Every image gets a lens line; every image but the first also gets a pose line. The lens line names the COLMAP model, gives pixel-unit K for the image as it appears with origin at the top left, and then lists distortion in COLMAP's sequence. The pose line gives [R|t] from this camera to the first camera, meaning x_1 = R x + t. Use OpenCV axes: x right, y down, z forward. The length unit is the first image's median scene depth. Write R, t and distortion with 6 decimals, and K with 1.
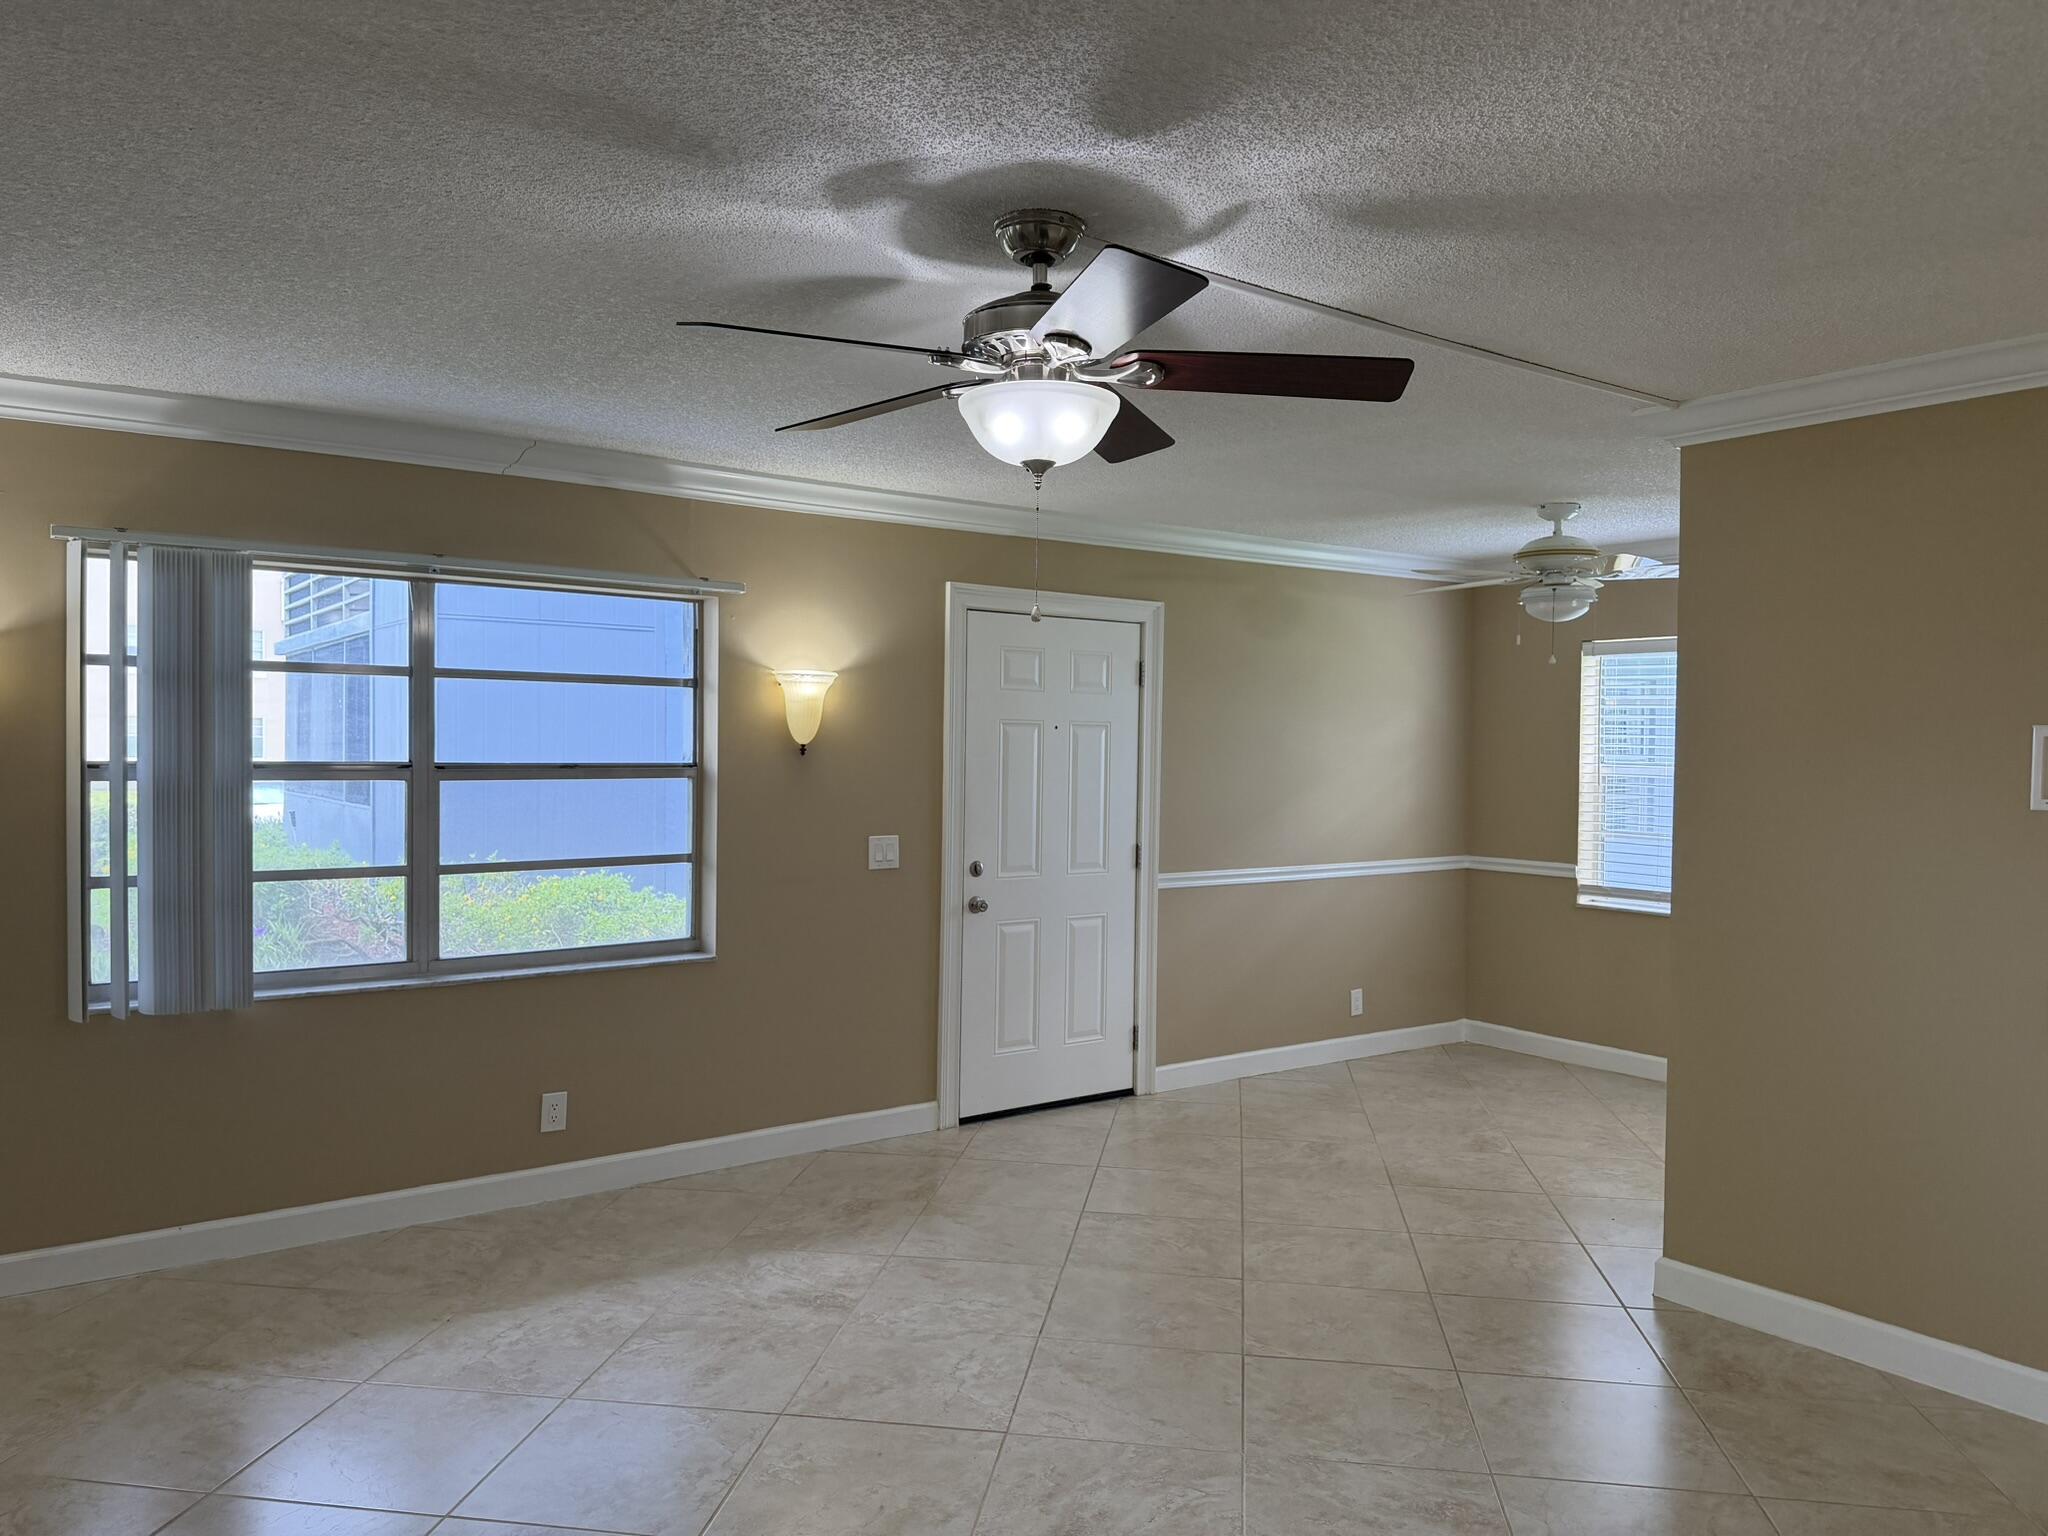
lens RADIAL K [[1465.8, 0, 970.7], [0, 1465.8, 750.0], [0, 0, 1]] dist [-0.001413, -0.009518]
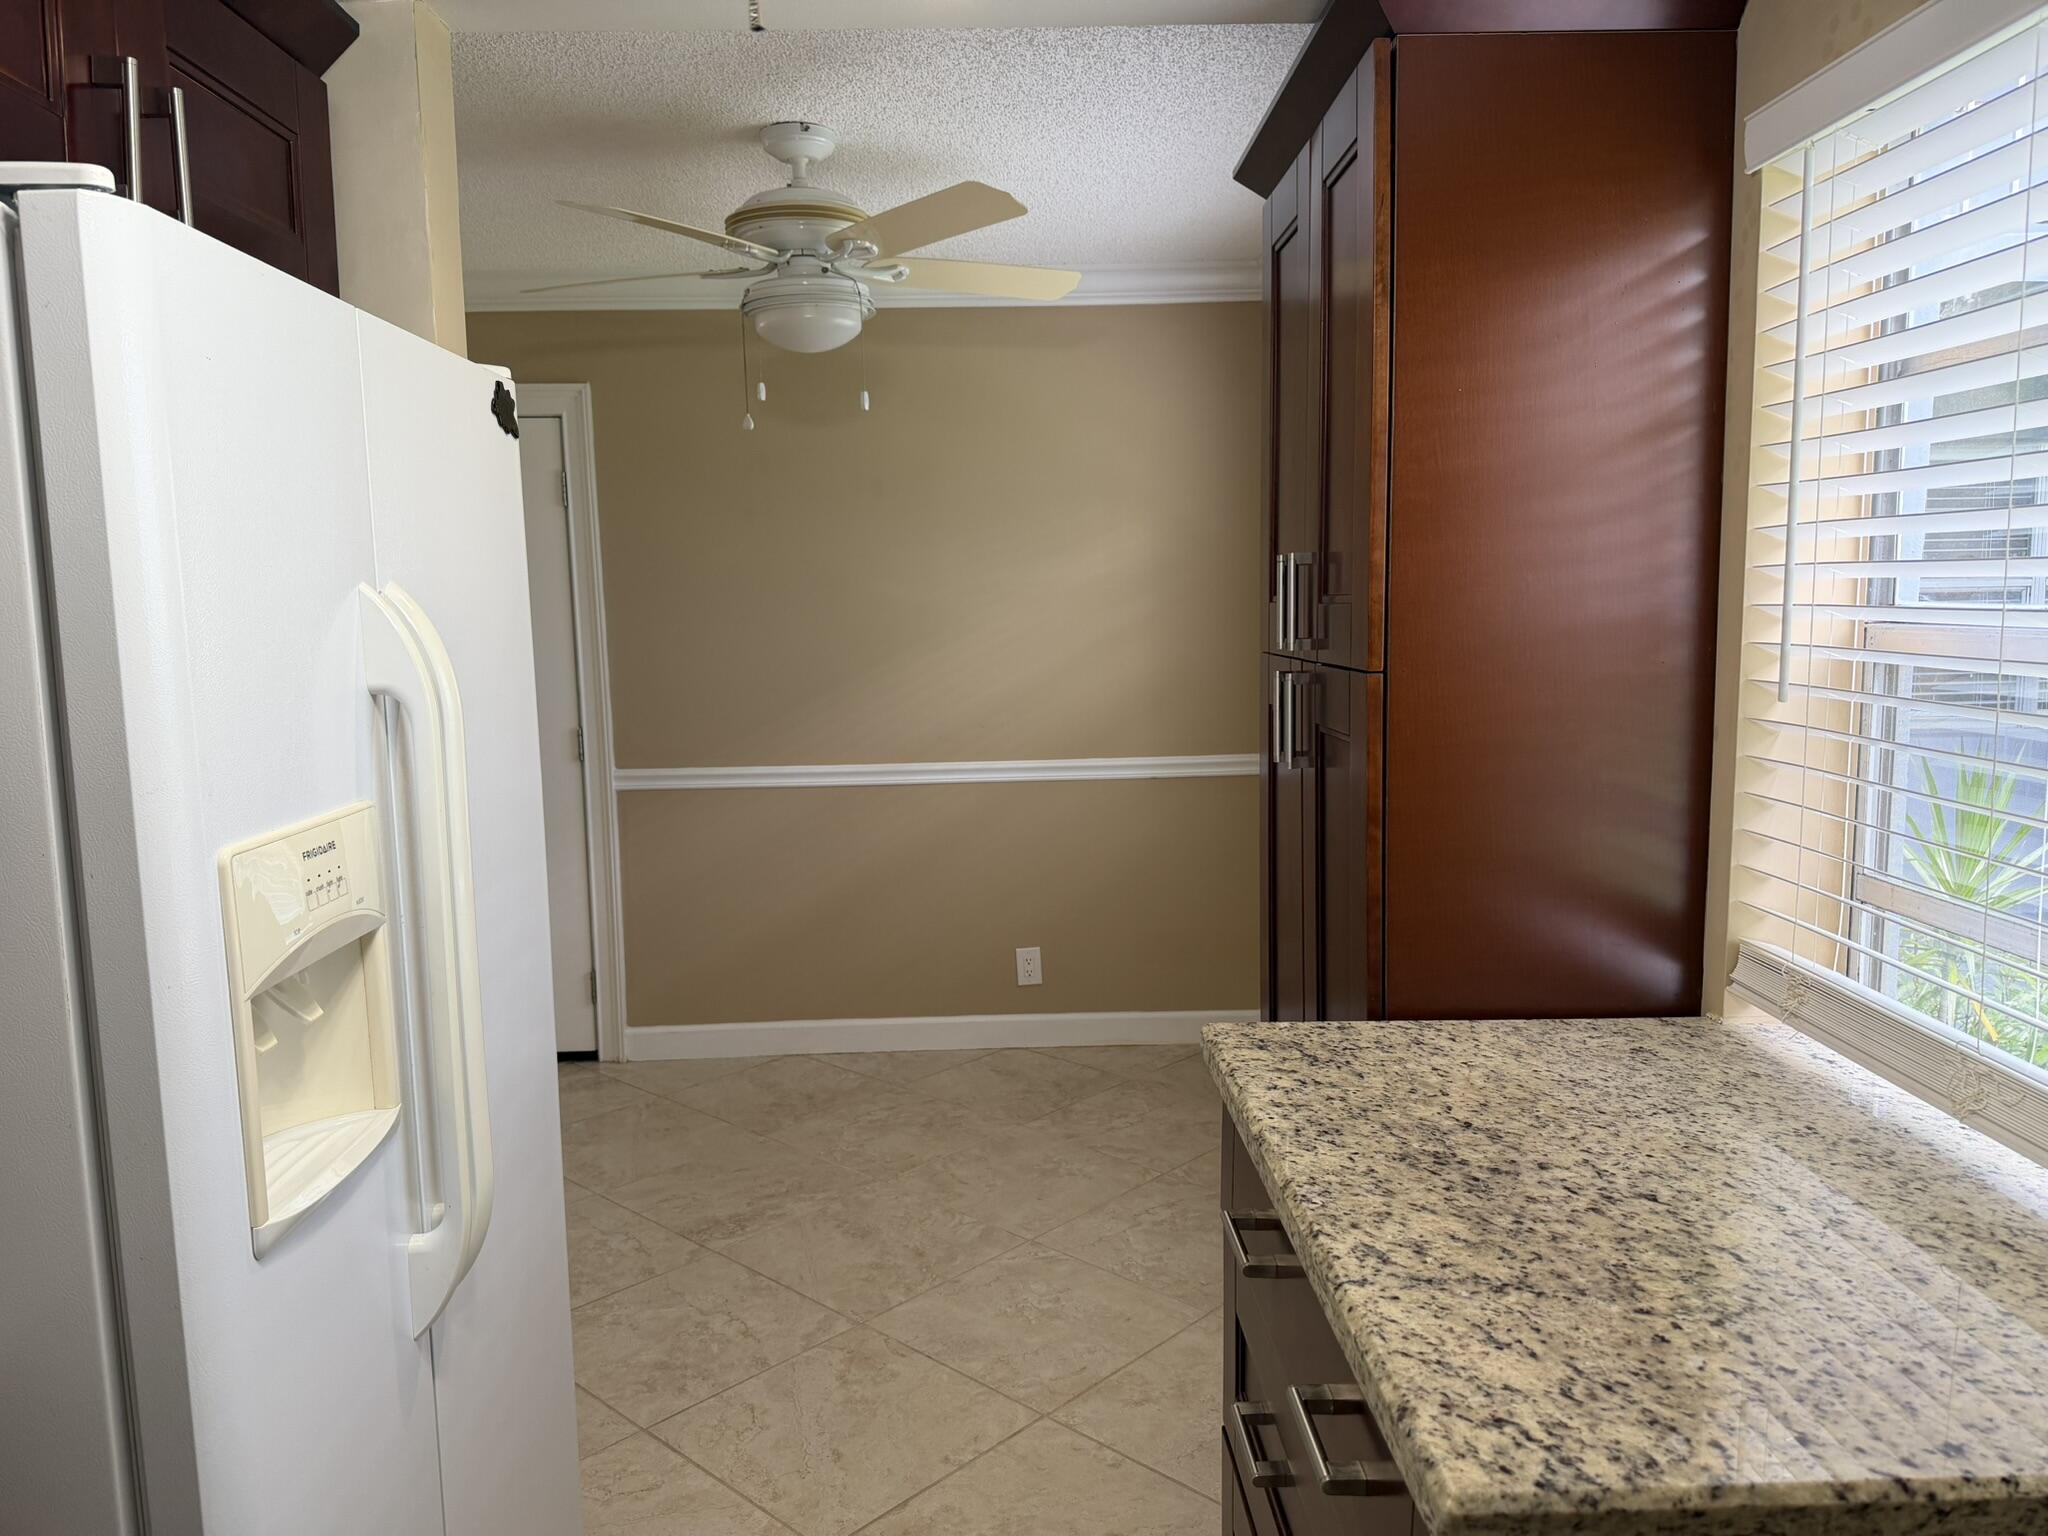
lens RADIAL K [[1462.6, 0, 1021.4], [0, 1462.6, 780.6], [0, 0, 1]] dist [0.039833, -0.031155]
pose [[0.839146, 0.040944, -0.542362, 1.151909], [0.027281, 0.992739, 0.117153, 0.017243], [0.543221, -0.113105, 0.831936, 0.834520]]
